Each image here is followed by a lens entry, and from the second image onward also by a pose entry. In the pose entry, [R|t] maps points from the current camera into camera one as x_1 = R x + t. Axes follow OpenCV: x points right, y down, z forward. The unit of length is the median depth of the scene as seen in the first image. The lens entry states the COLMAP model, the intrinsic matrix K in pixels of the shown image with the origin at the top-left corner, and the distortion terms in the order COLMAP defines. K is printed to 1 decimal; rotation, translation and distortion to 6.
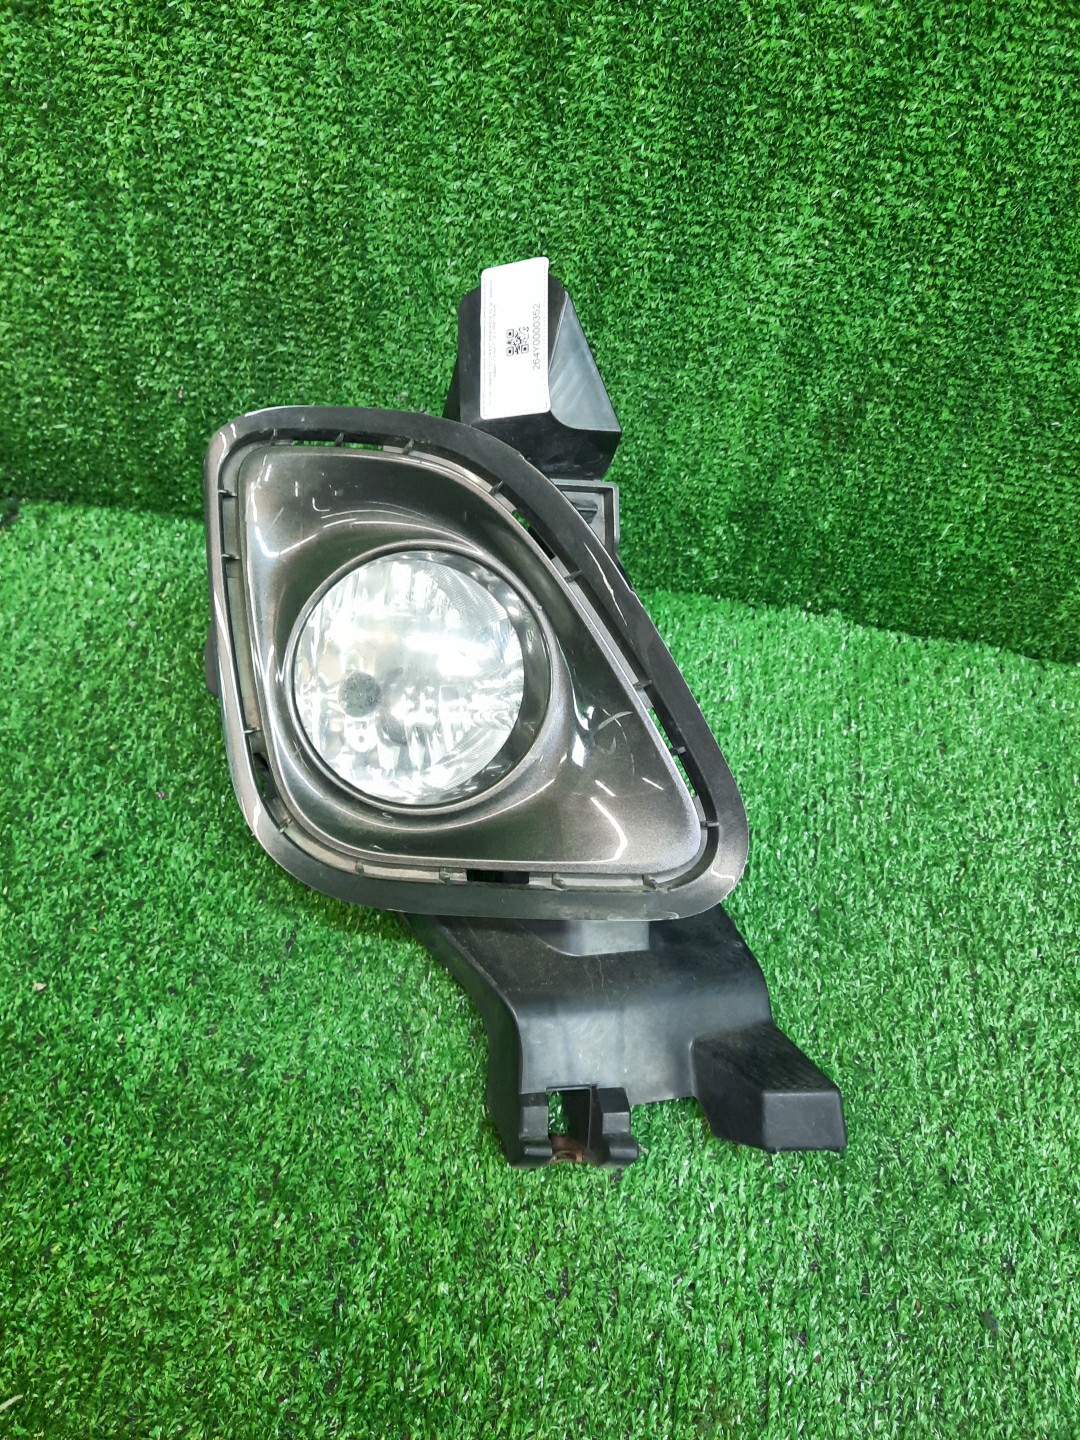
lens RADIAL K [[1059.4, 0, 564.4], [0, 1059.4, 711.6], [0, 0, 1]] dist [0.022394, -0.023799]
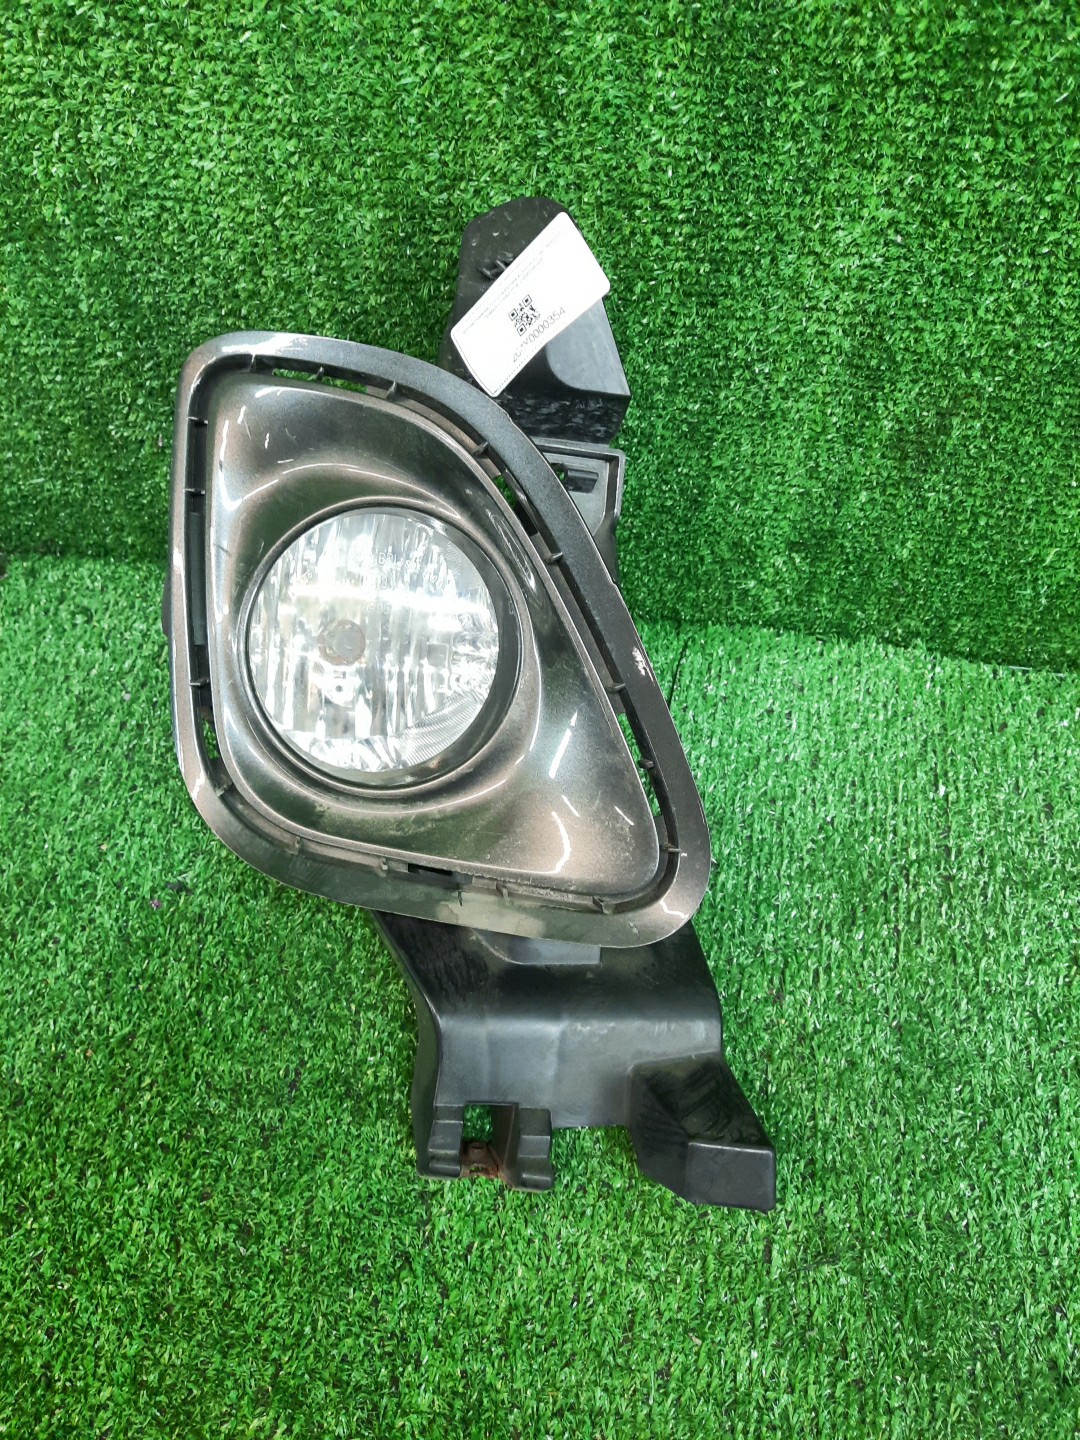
lens RADIAL K [[1059.4, 0, 564.4], [0, 1059.4, 704.7], [0, 0, 1]] dist [0.022394, -0.023799]
pose [[0.996314, -0.029084, -0.080697, 0.046083], [0.034432, 0.997246, 0.065684, -0.141831], [0.078564, -0.068221, 0.994572, 0.143823]]
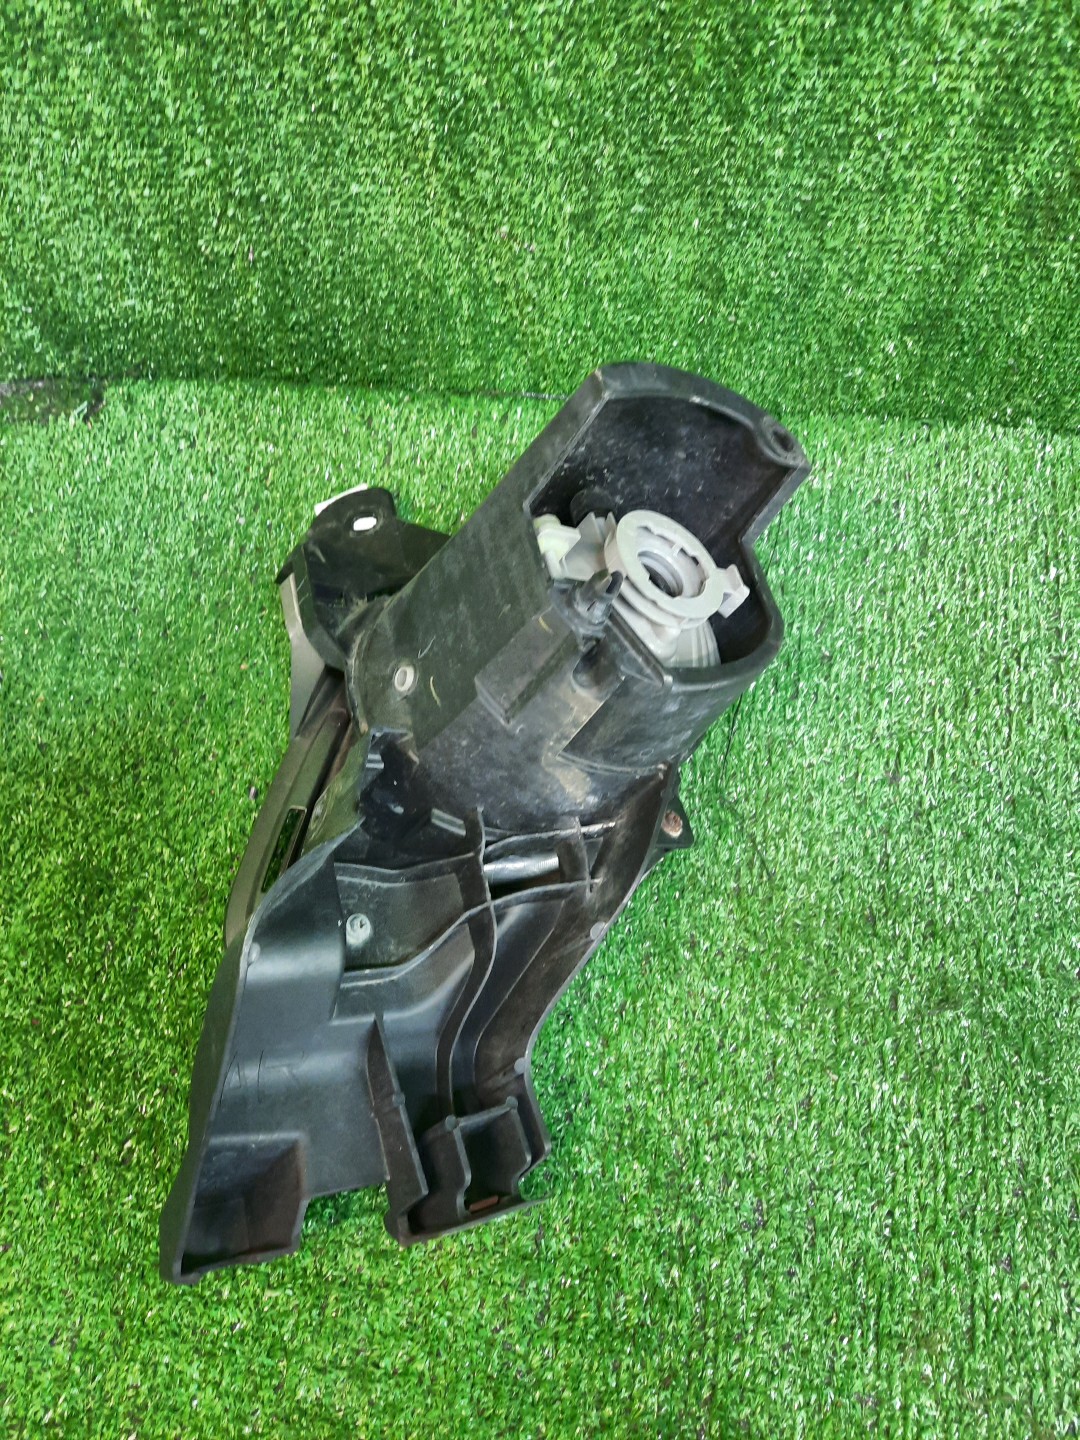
lens RADIAL K [[1059.4, 0, 560.9], [0, 1059.4, 701.7], [0, 0, 1]] dist [0.022394, -0.023799]
pose [[0.990203, -0.058292, -0.126889, -0.024133], [0.088245, 0.965473, 0.245103, -0.153158], [0.108220, -0.253899, 0.961158, 0.111358]]
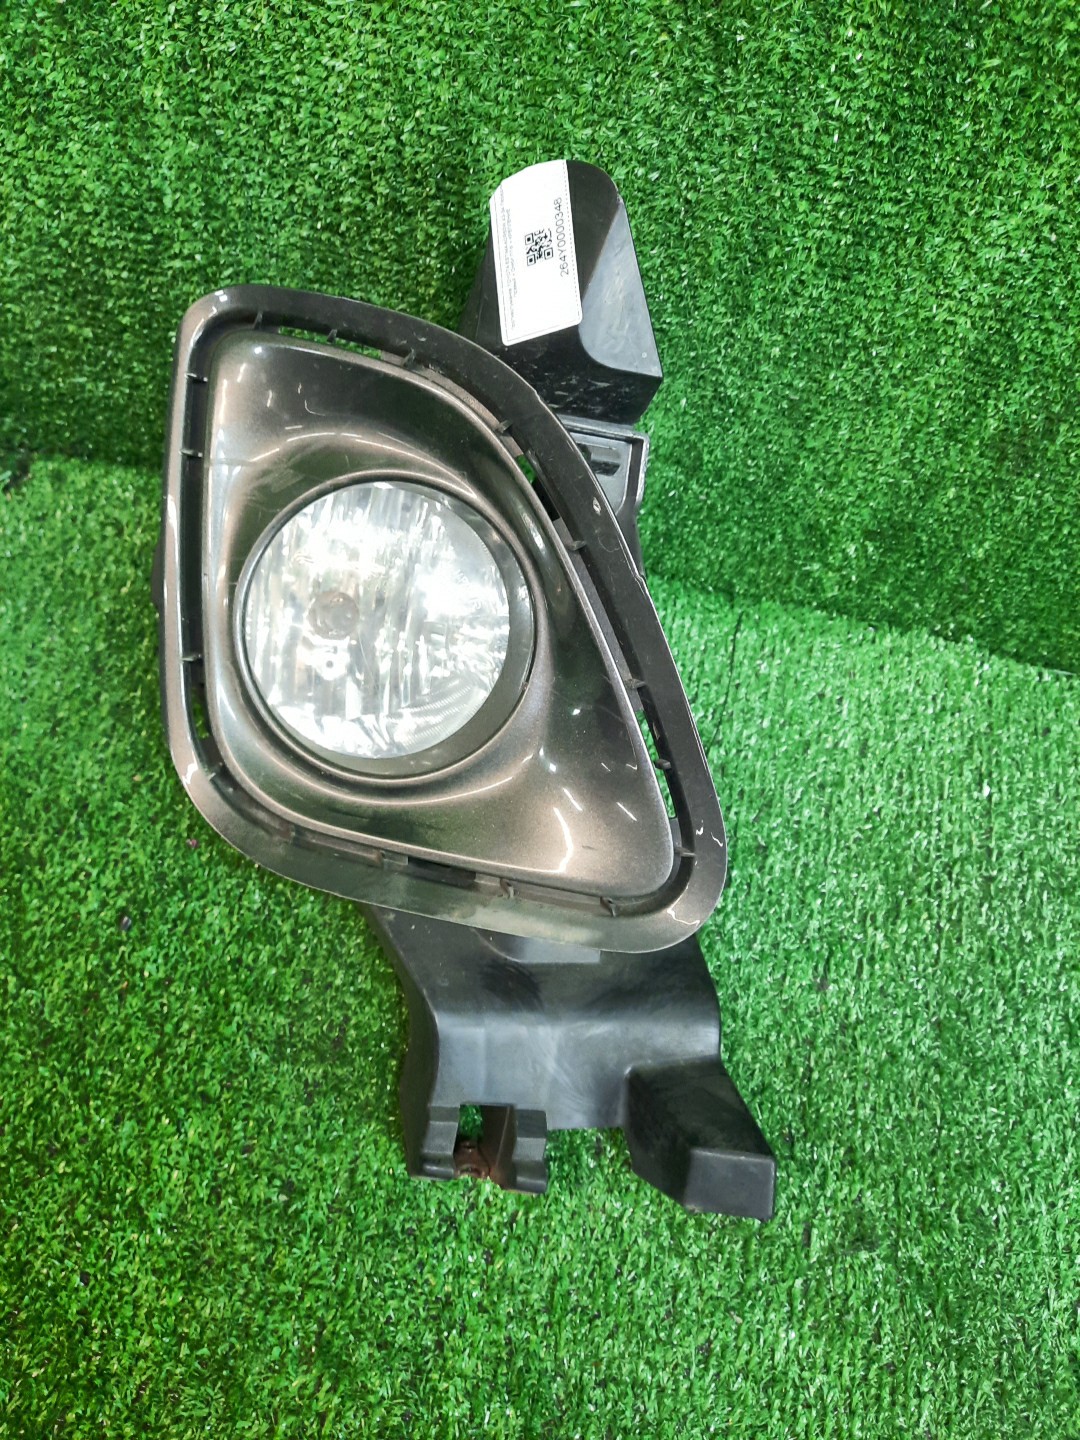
lens RADIAL K [[1059.4, 0, 565.4], [0, 1059.4, 705.4], [0, 0, 1]] dist [0.022394, -0.023799]
pose [[0.997990, 0.062354, -0.011275, -0.076601], [-0.060450, 0.990229, 0.125670, -0.165808], [0.019001, -0.124736, 0.992008, 0.163274]]
